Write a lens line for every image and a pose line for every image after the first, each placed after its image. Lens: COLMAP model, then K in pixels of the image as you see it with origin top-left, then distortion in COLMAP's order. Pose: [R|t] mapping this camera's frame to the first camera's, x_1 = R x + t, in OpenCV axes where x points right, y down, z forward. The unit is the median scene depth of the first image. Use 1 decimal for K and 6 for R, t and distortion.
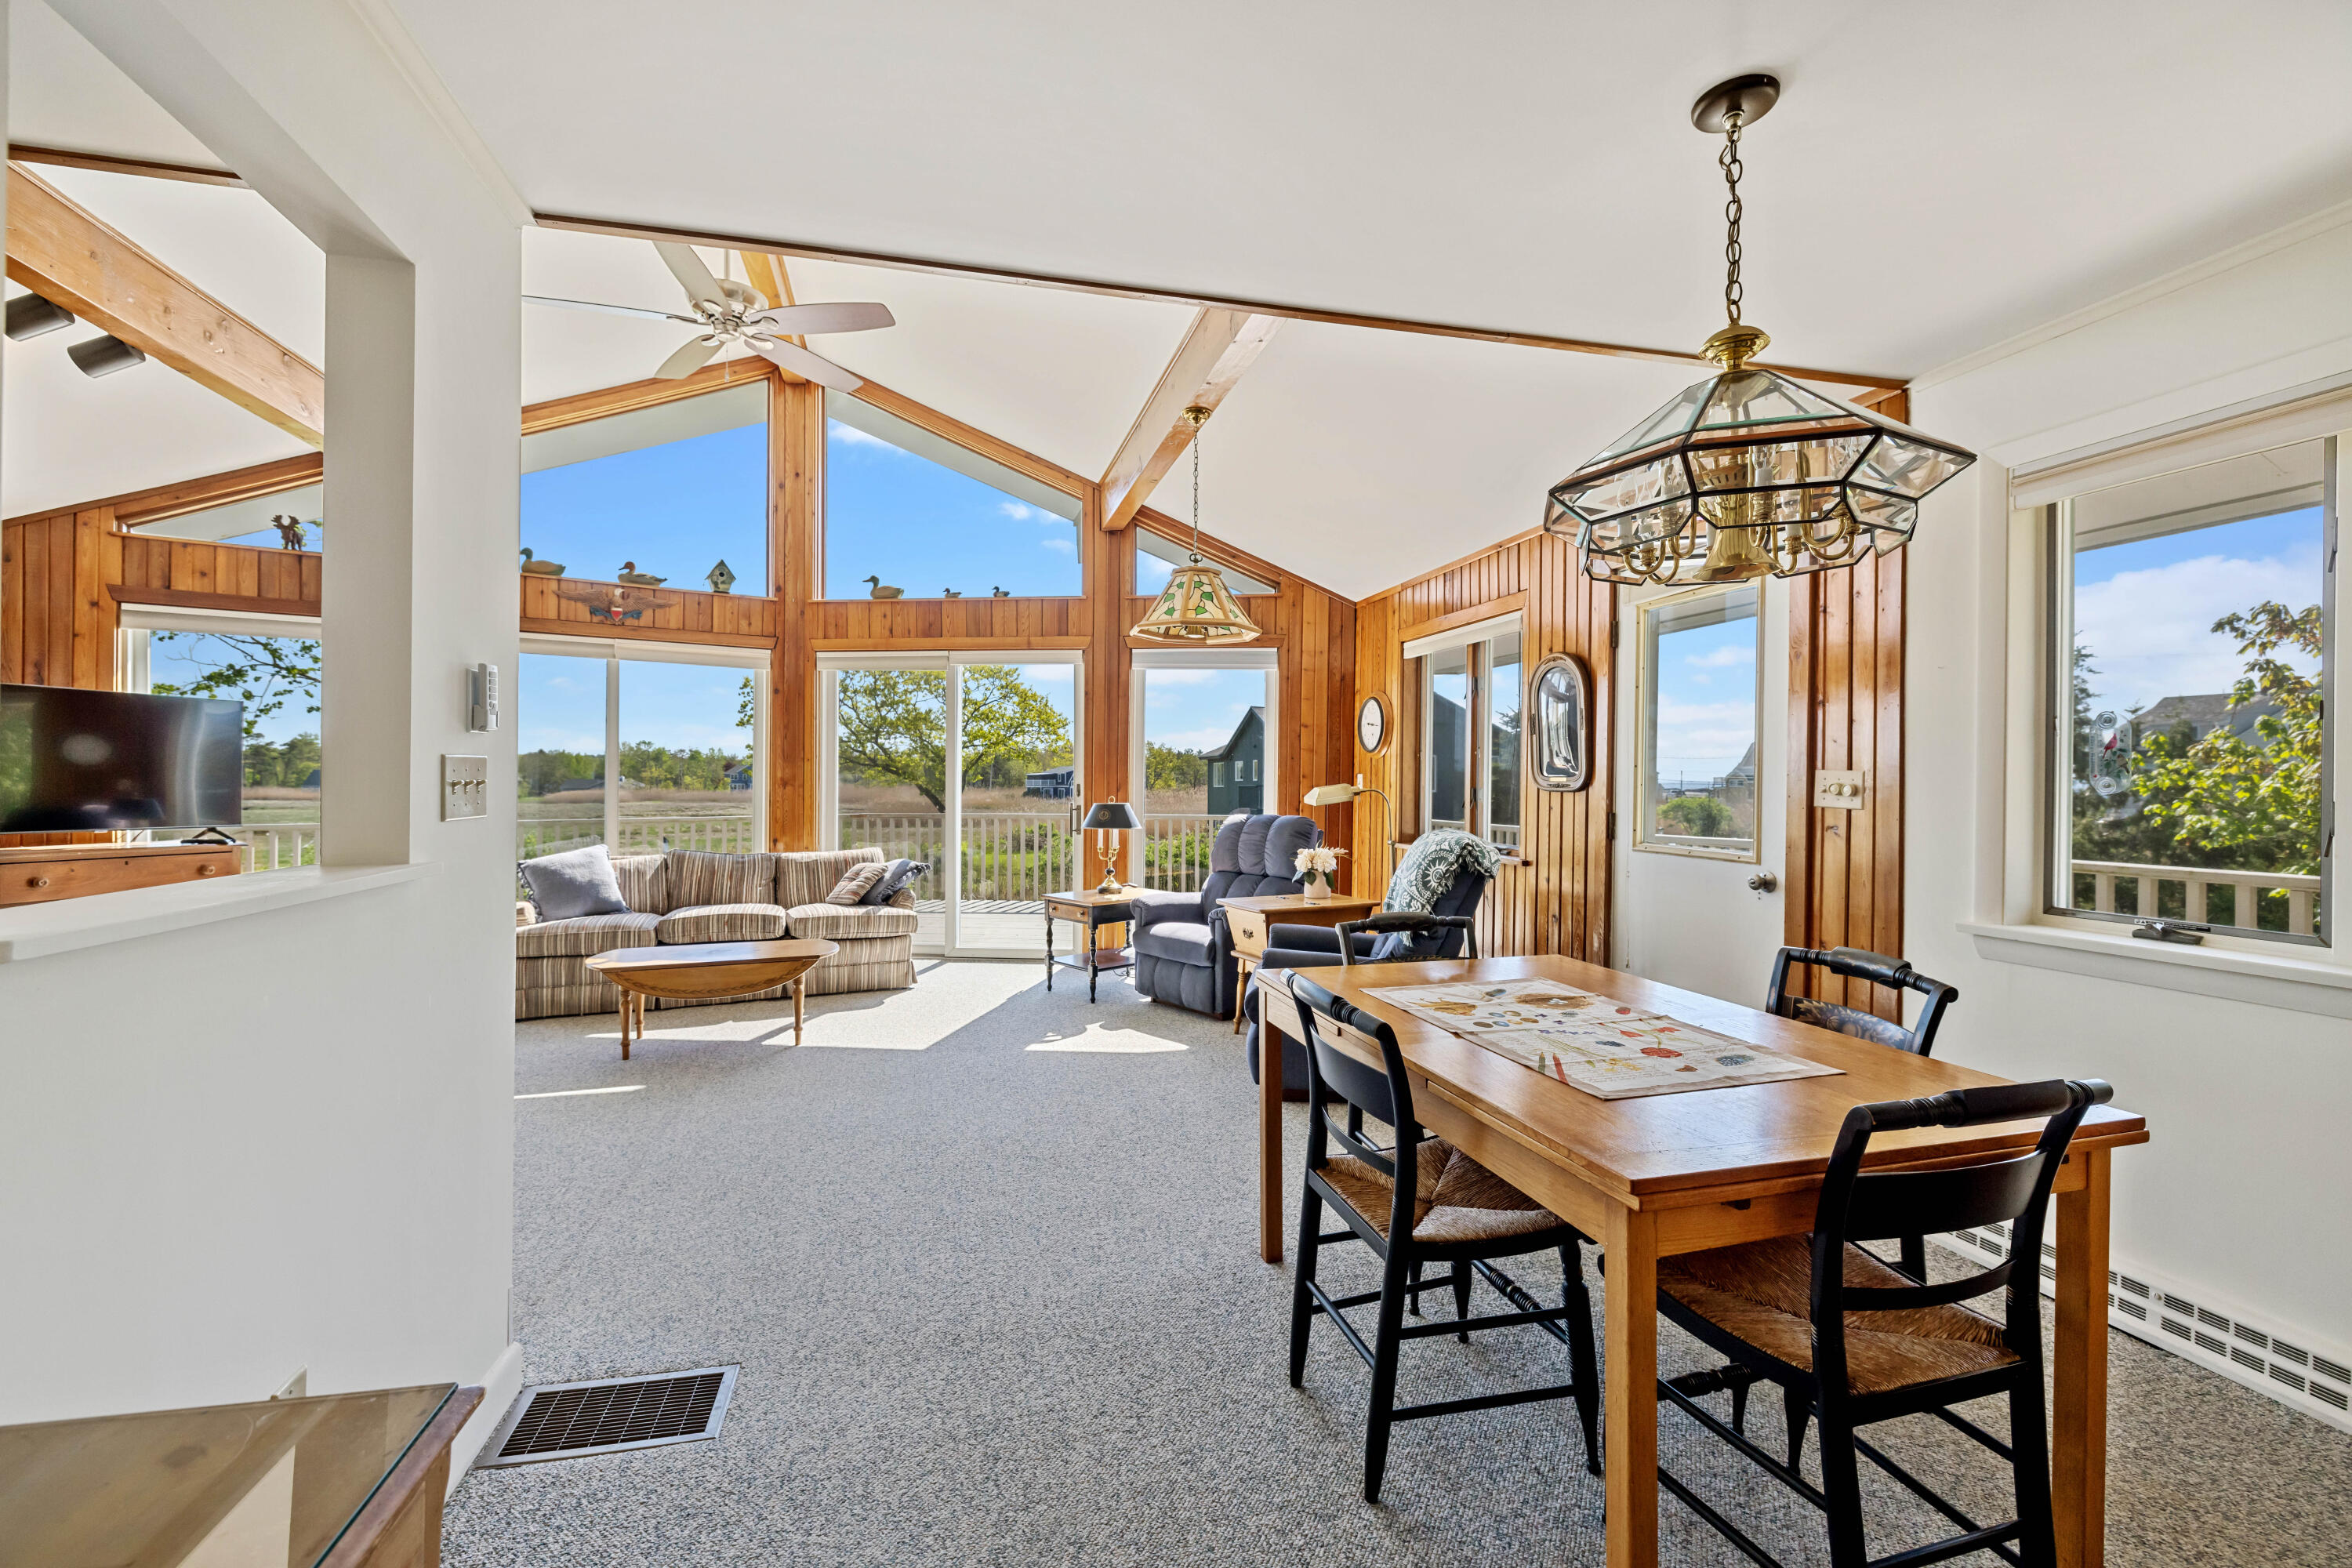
lens RADIAL K [[1001.7, 0, 1171.8], [0, 1001.7, 773.1], [0, 0, 1]] dist [0.000801, 0.000140]
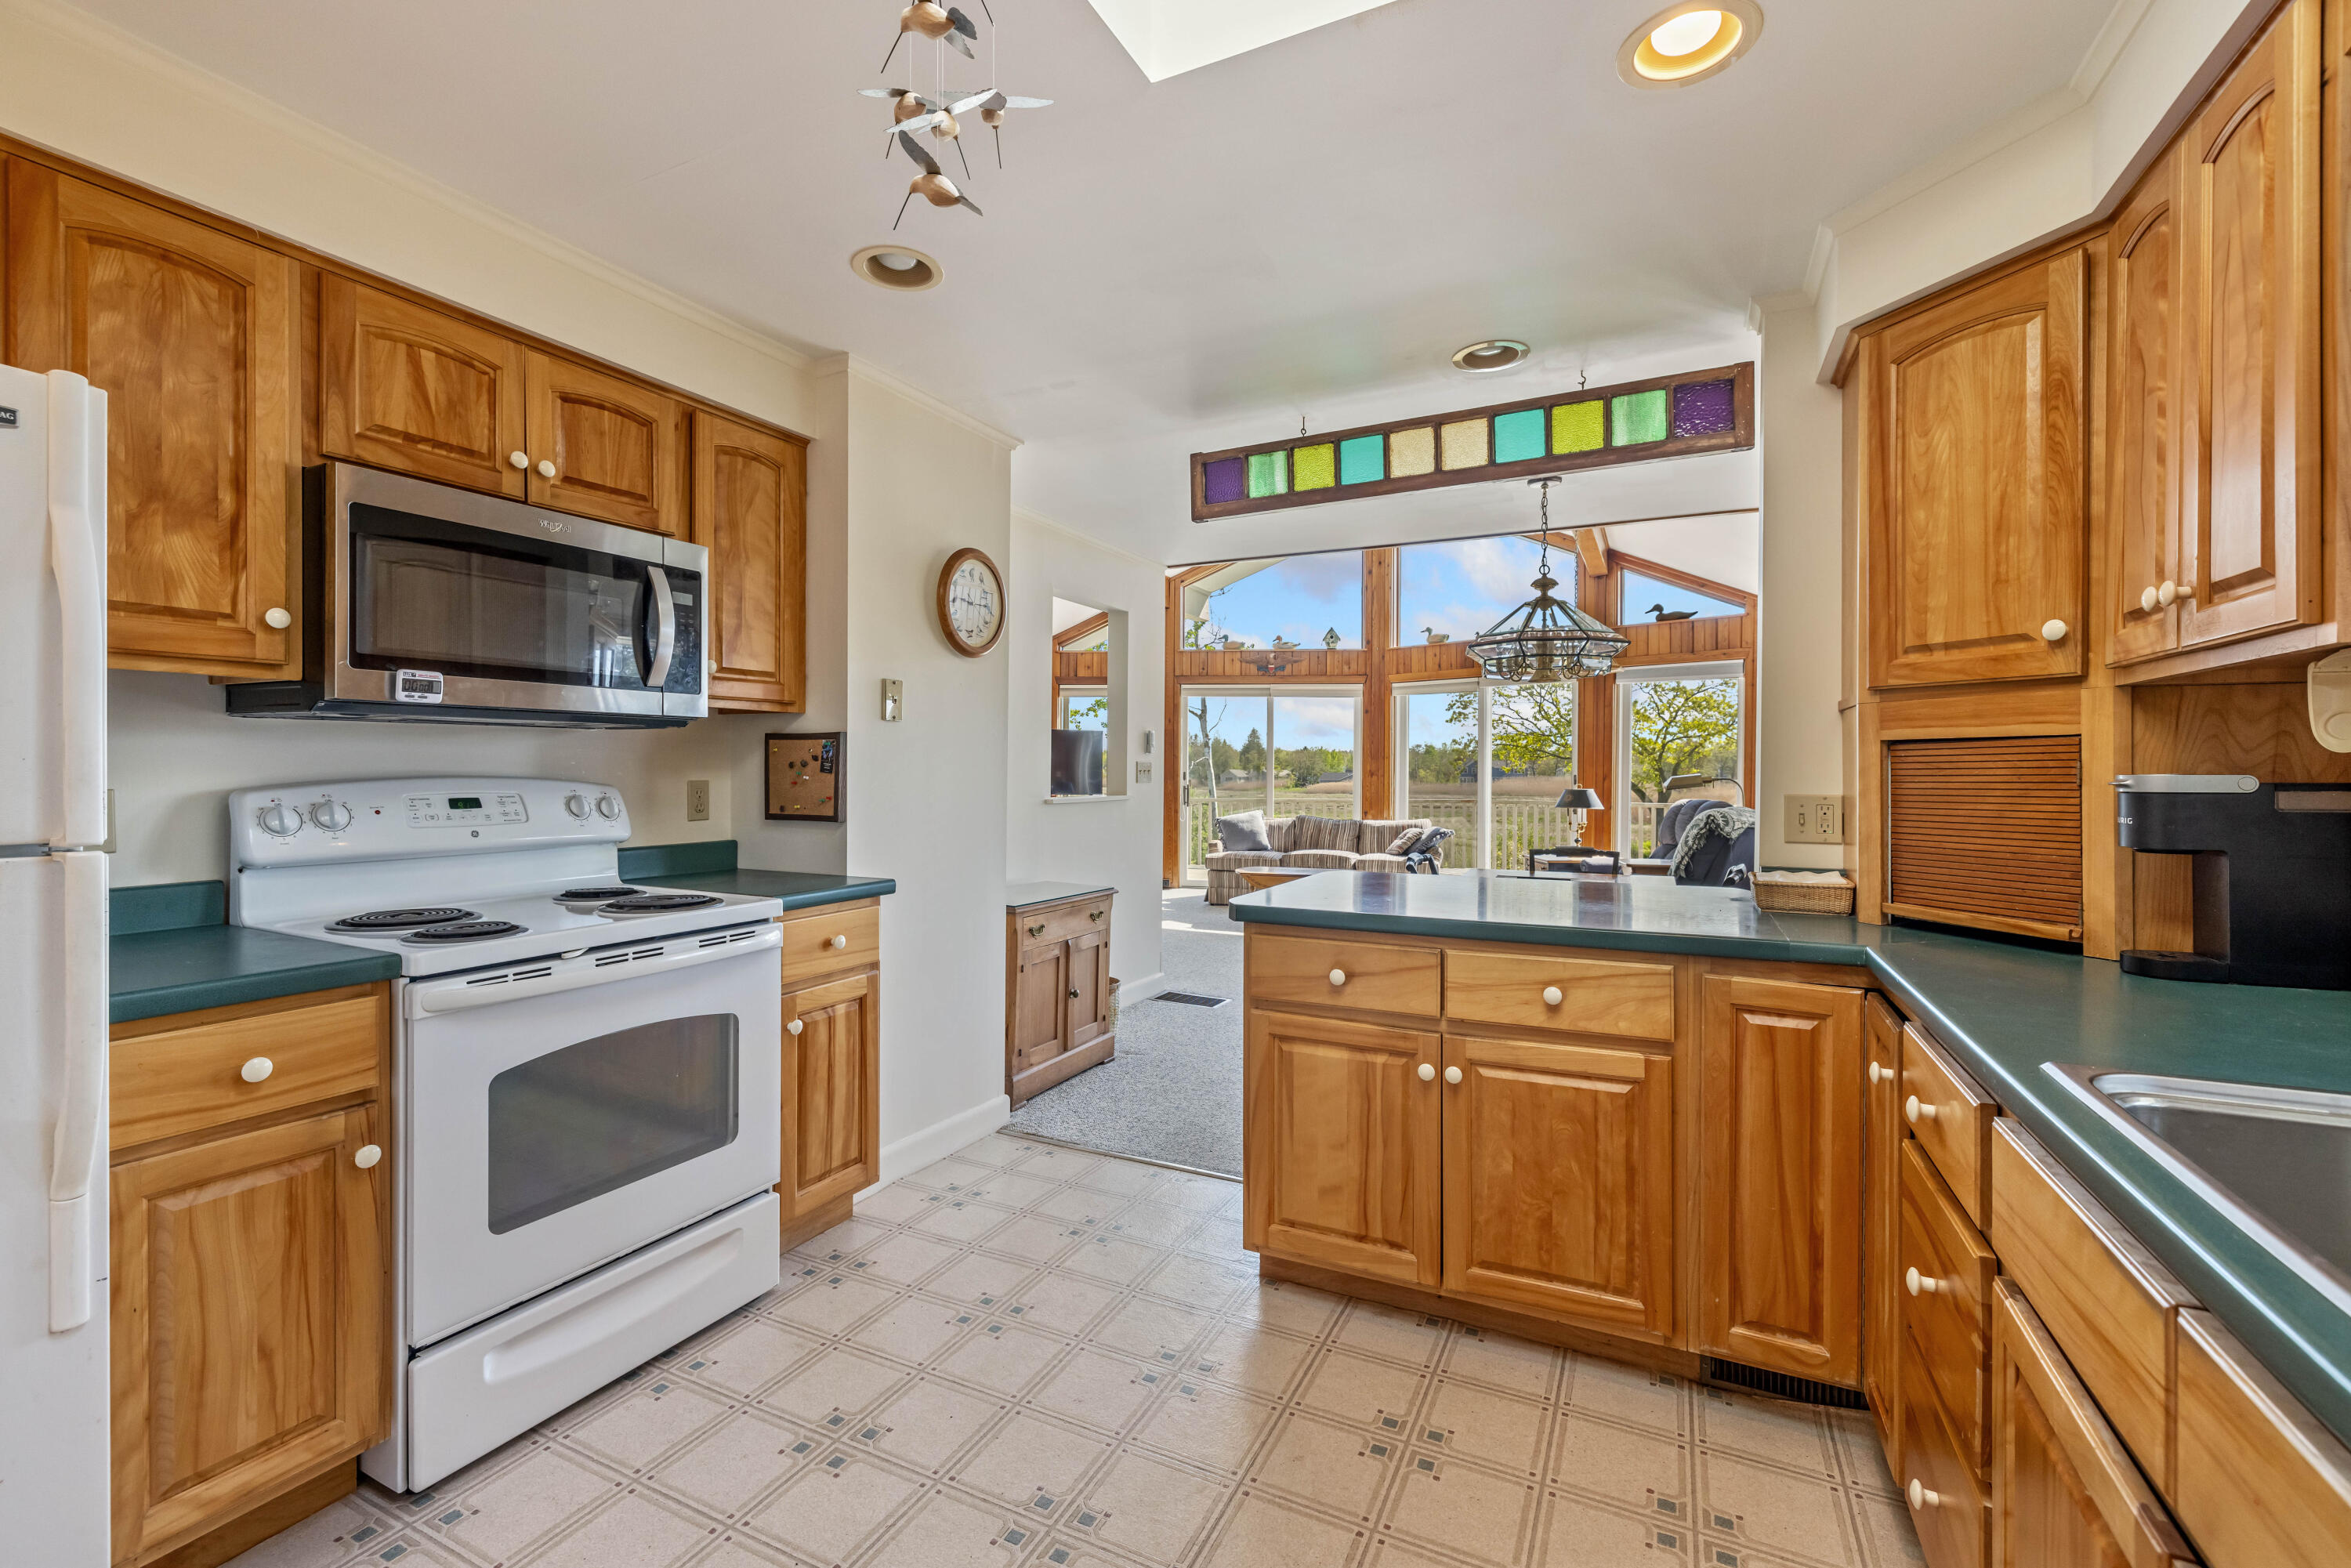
lens RADIAL K [[1001.3, 0, 1164.5], [0, 1001.3, 774.7], [0, 0, 1]] dist [0.000801, 0.000140]
pose [[0.763788, 0.002612, -0.645462, 0.350019], [0.002720, 0.999970, 0.007265, 0.000103], [0.645462, -0.007304, 0.763758, -0.341160]]
